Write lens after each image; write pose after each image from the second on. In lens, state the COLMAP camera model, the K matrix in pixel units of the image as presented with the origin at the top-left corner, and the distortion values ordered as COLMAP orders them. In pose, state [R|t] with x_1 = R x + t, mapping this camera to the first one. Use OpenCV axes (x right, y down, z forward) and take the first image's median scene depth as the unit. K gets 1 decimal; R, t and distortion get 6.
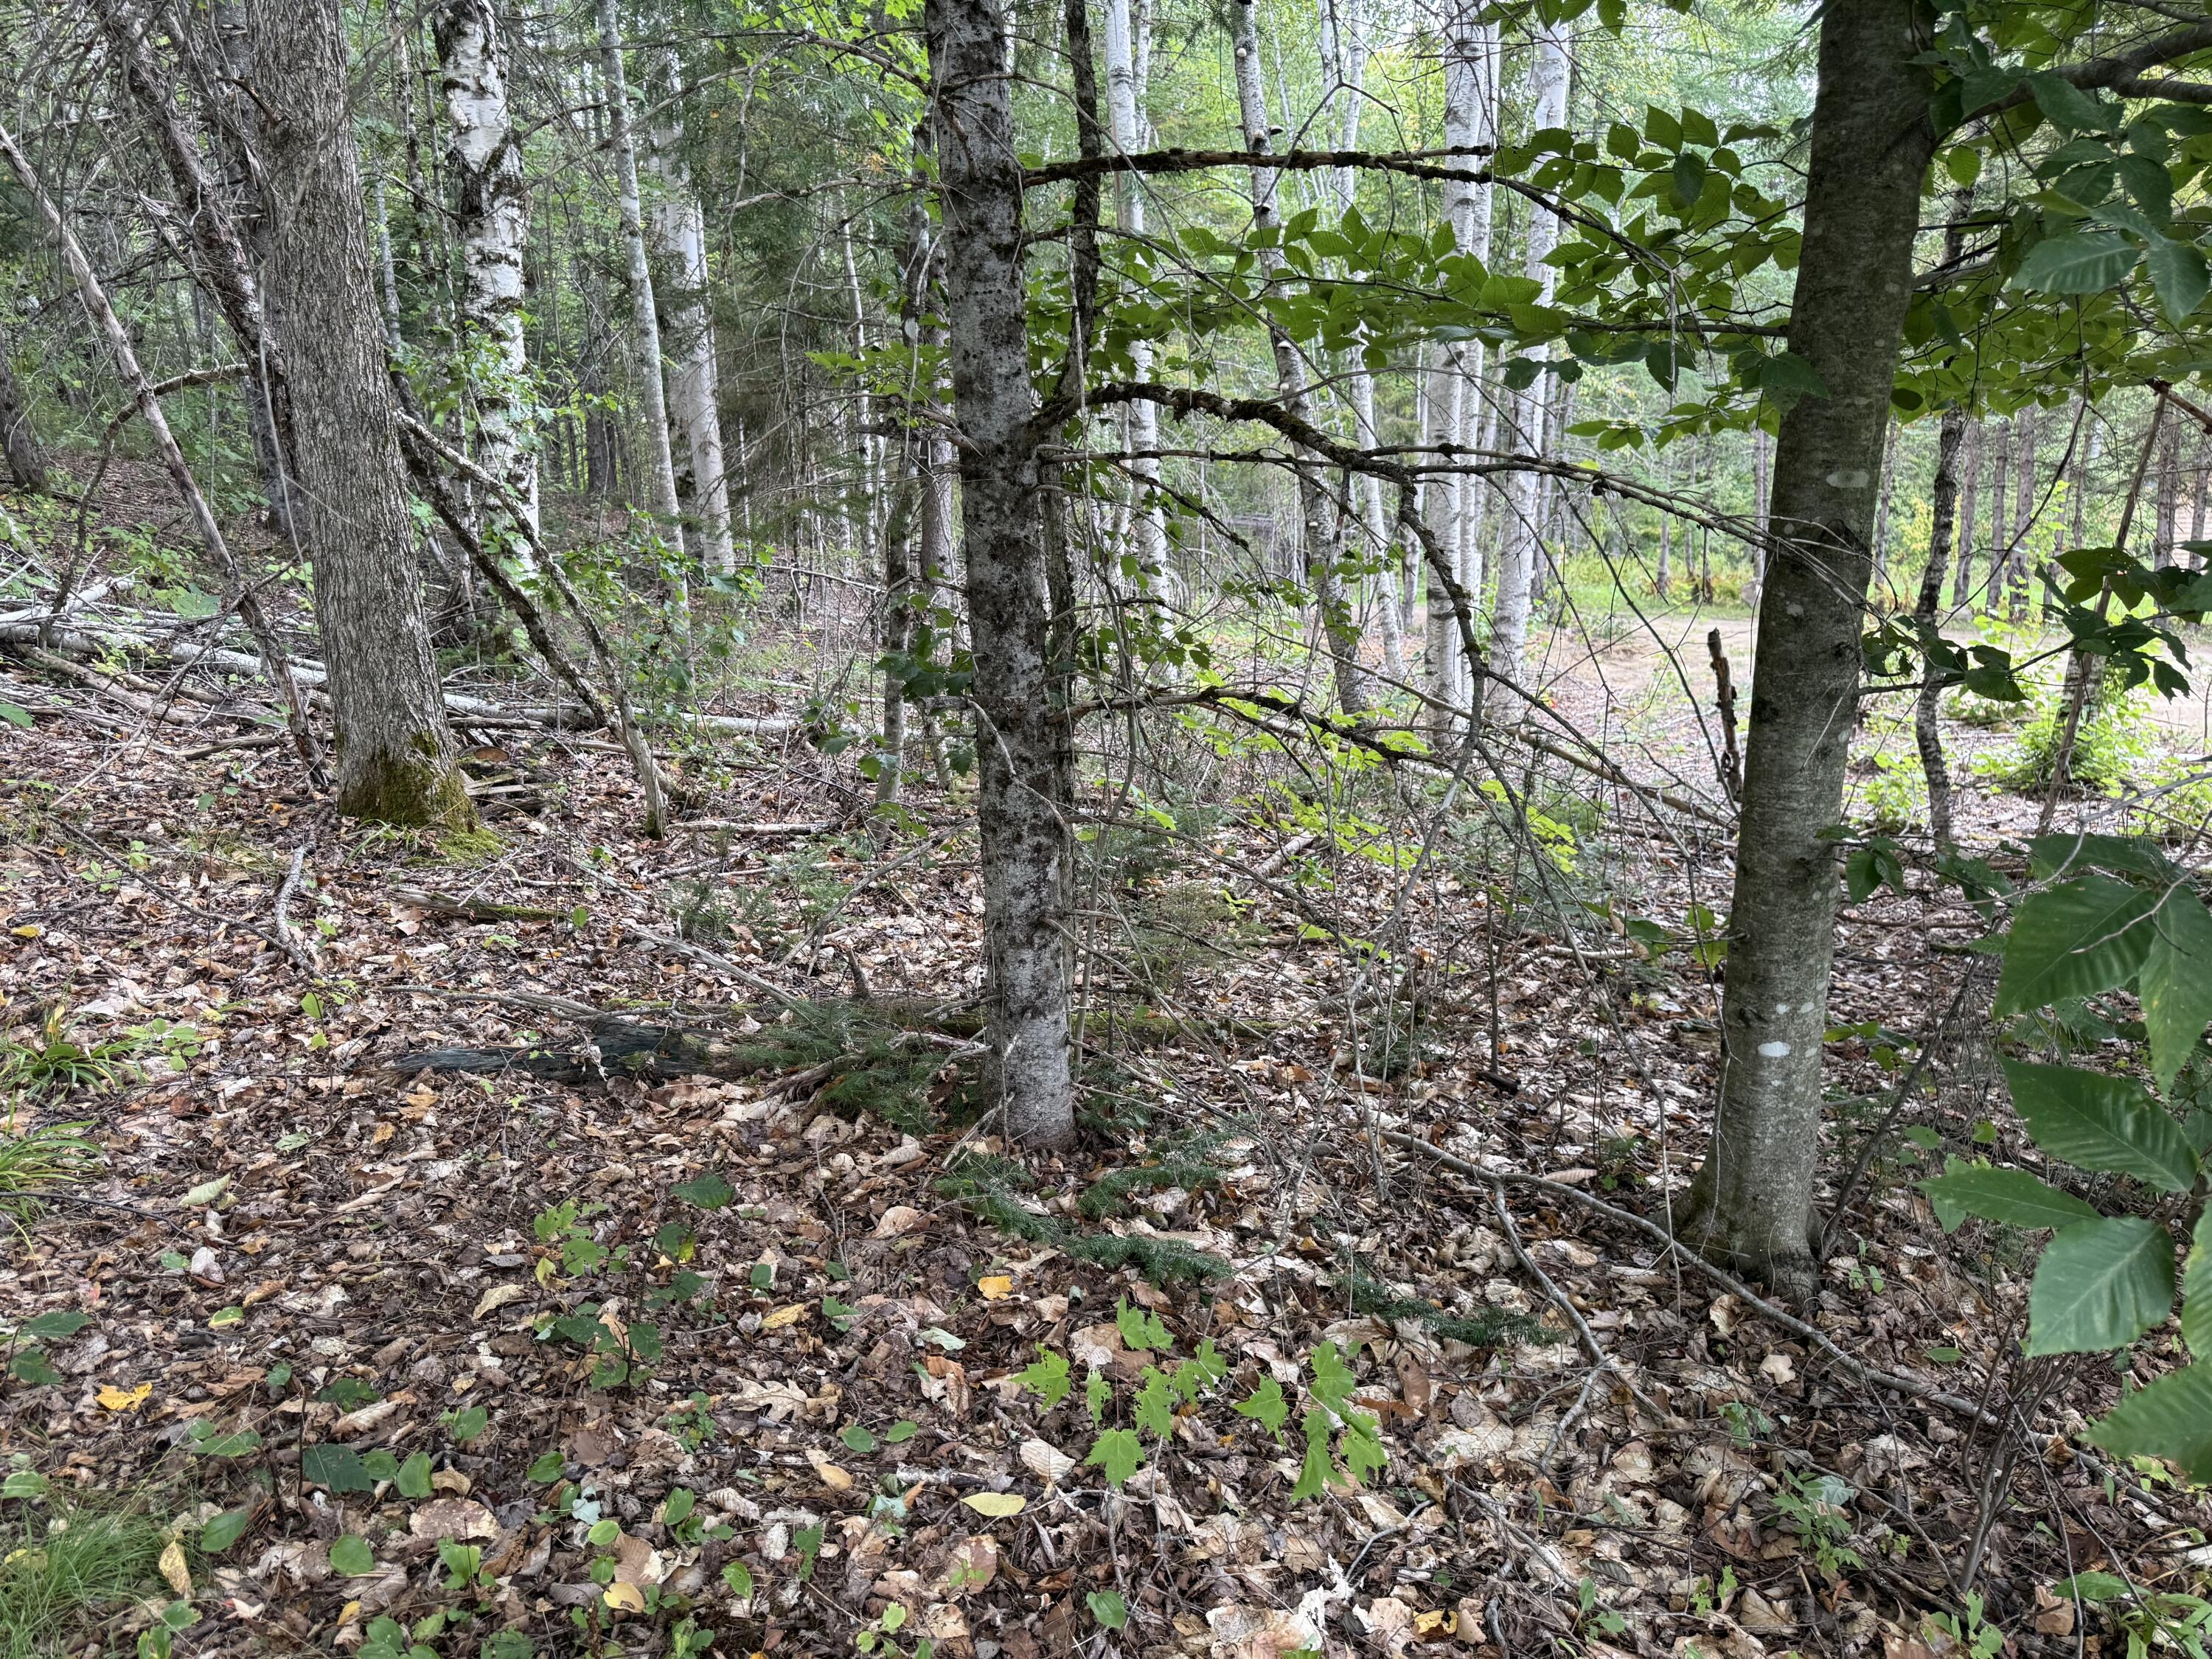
lens RADIAL K [[1530.8, 0, 1135.6], [0, 1530.8, 832.2], [0, 0, 1]] dist [0.031048, -0.052008]
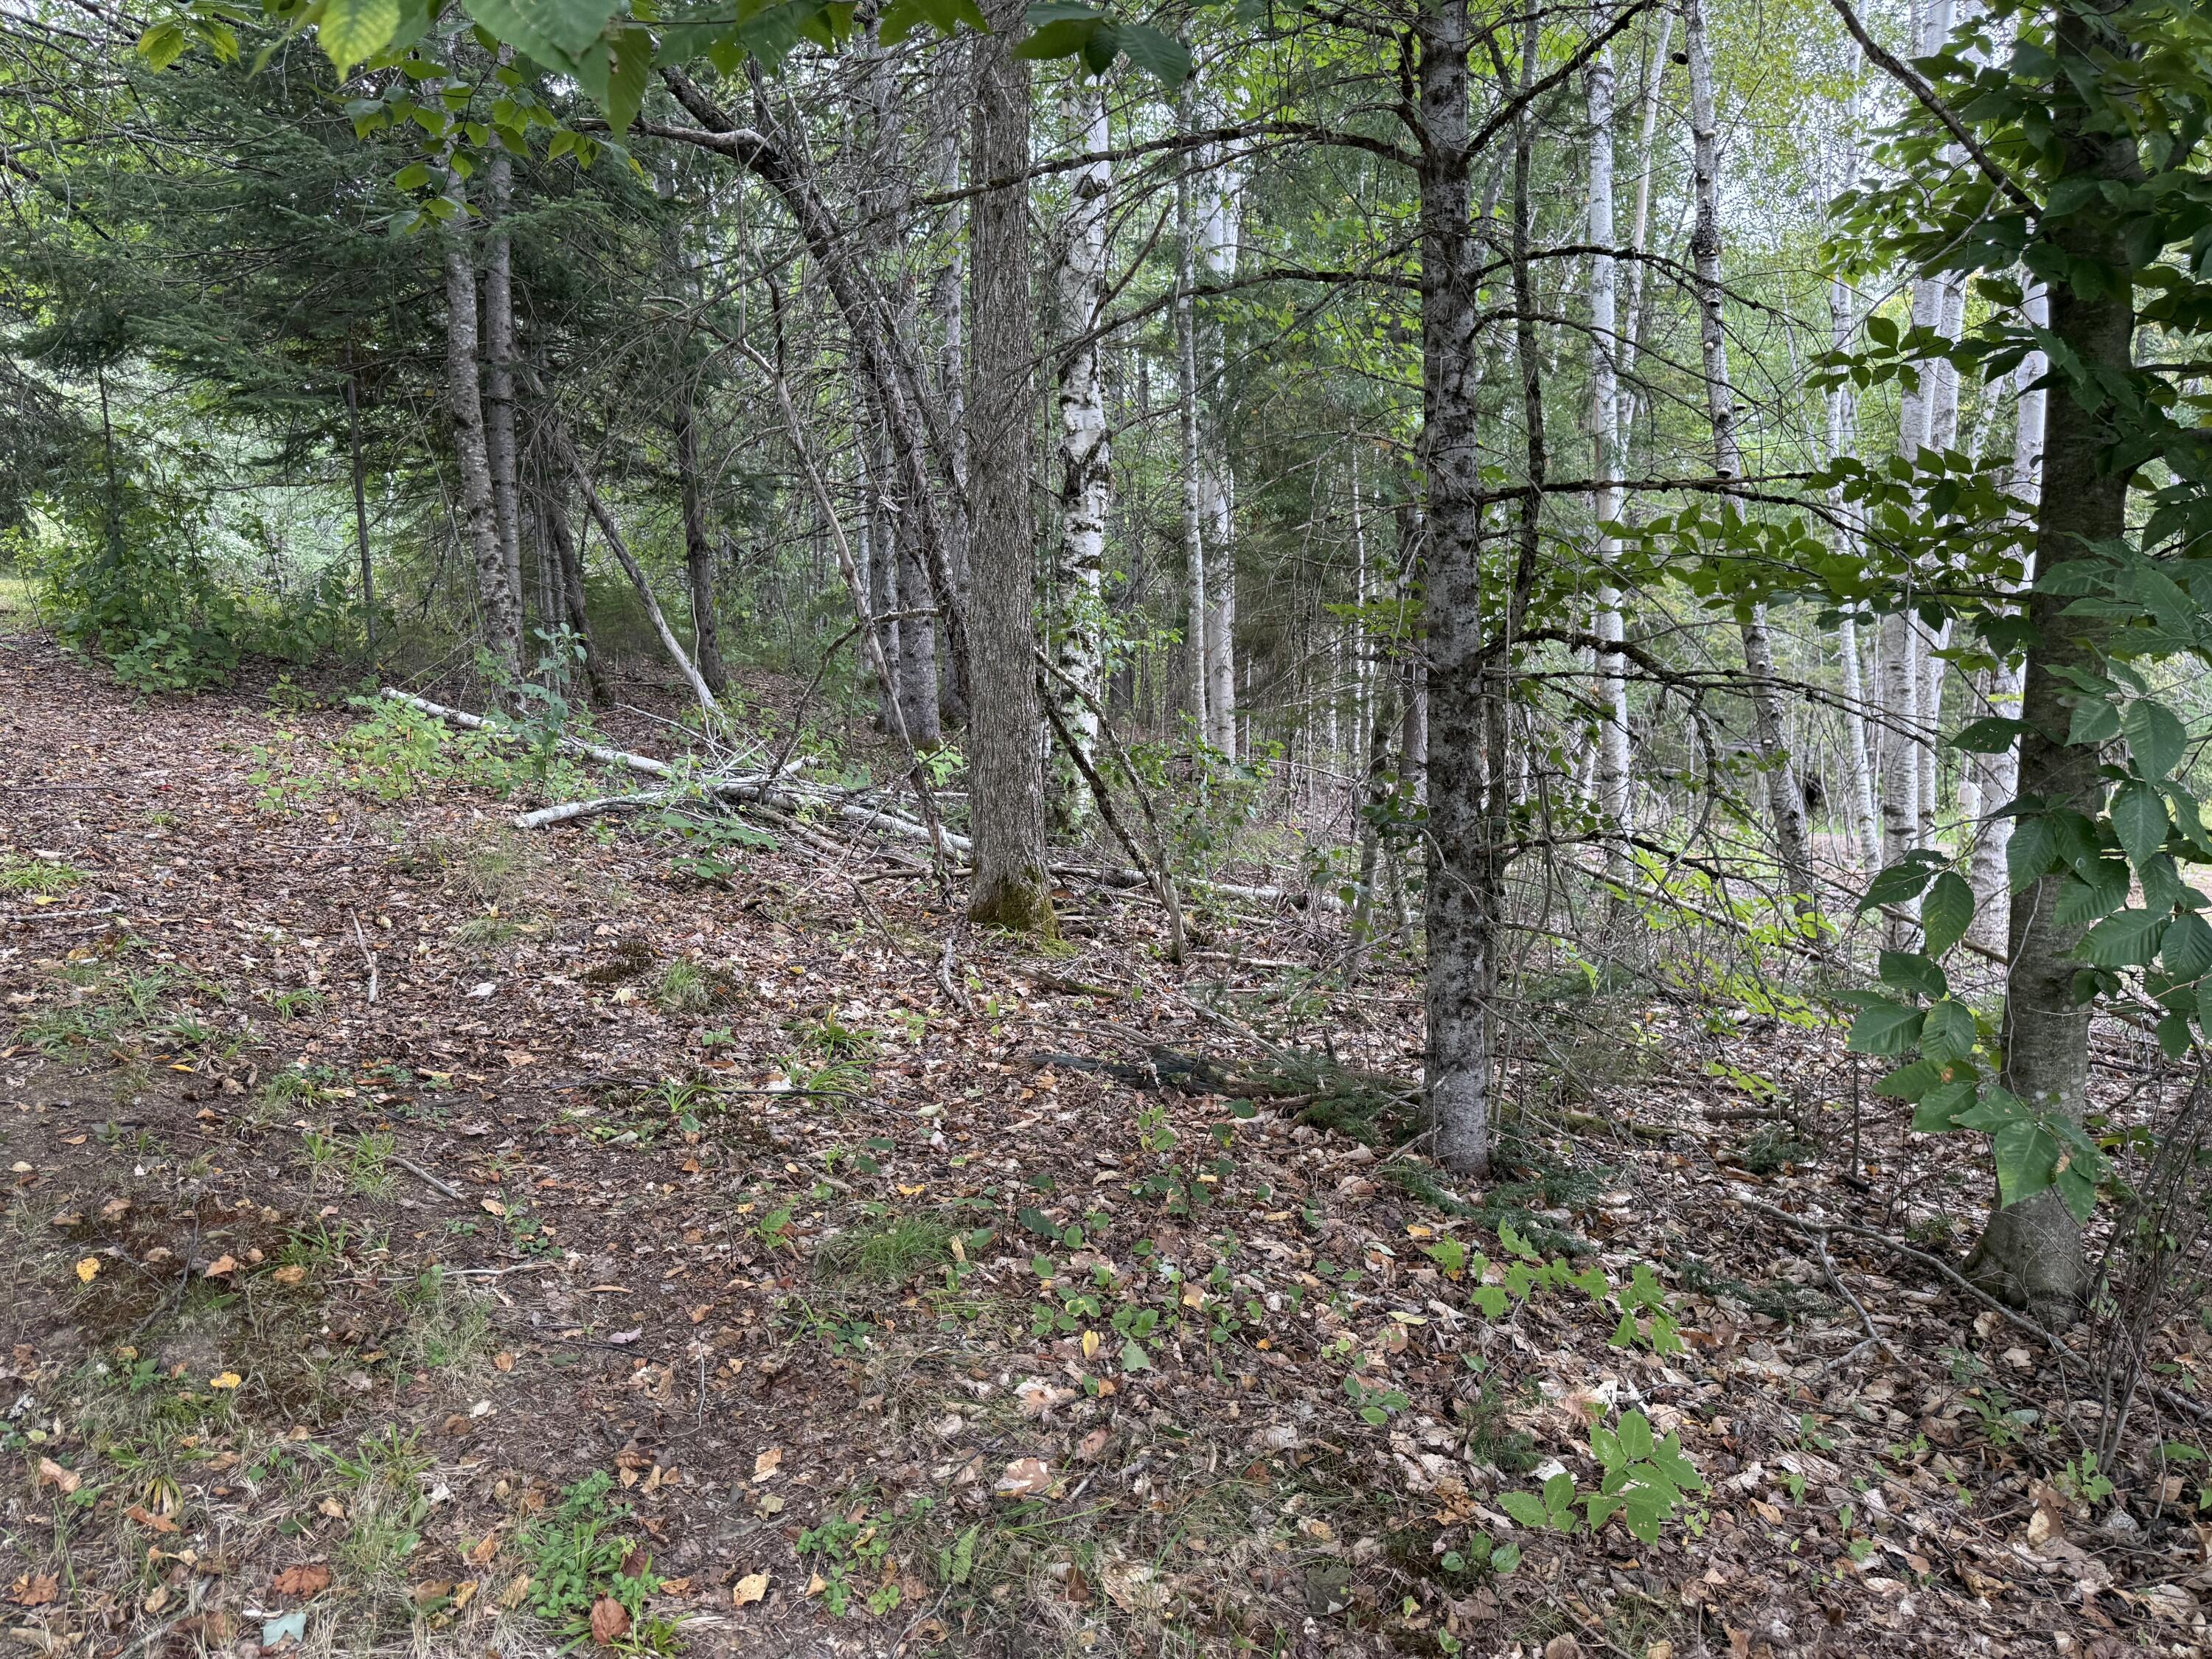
lens RADIAL K [[1690.5, 0, 1099.4], [0, 1690.5, 832.6], [0, 0, 1]] dist [0.189753, -0.379089]
pose [[0.951056, 0.042248, -0.306117, 0.088497], [-0.088412, 0.986402, -0.138546, 0.152493], [0.296101, 0.158829, 0.941858, -0.588899]]
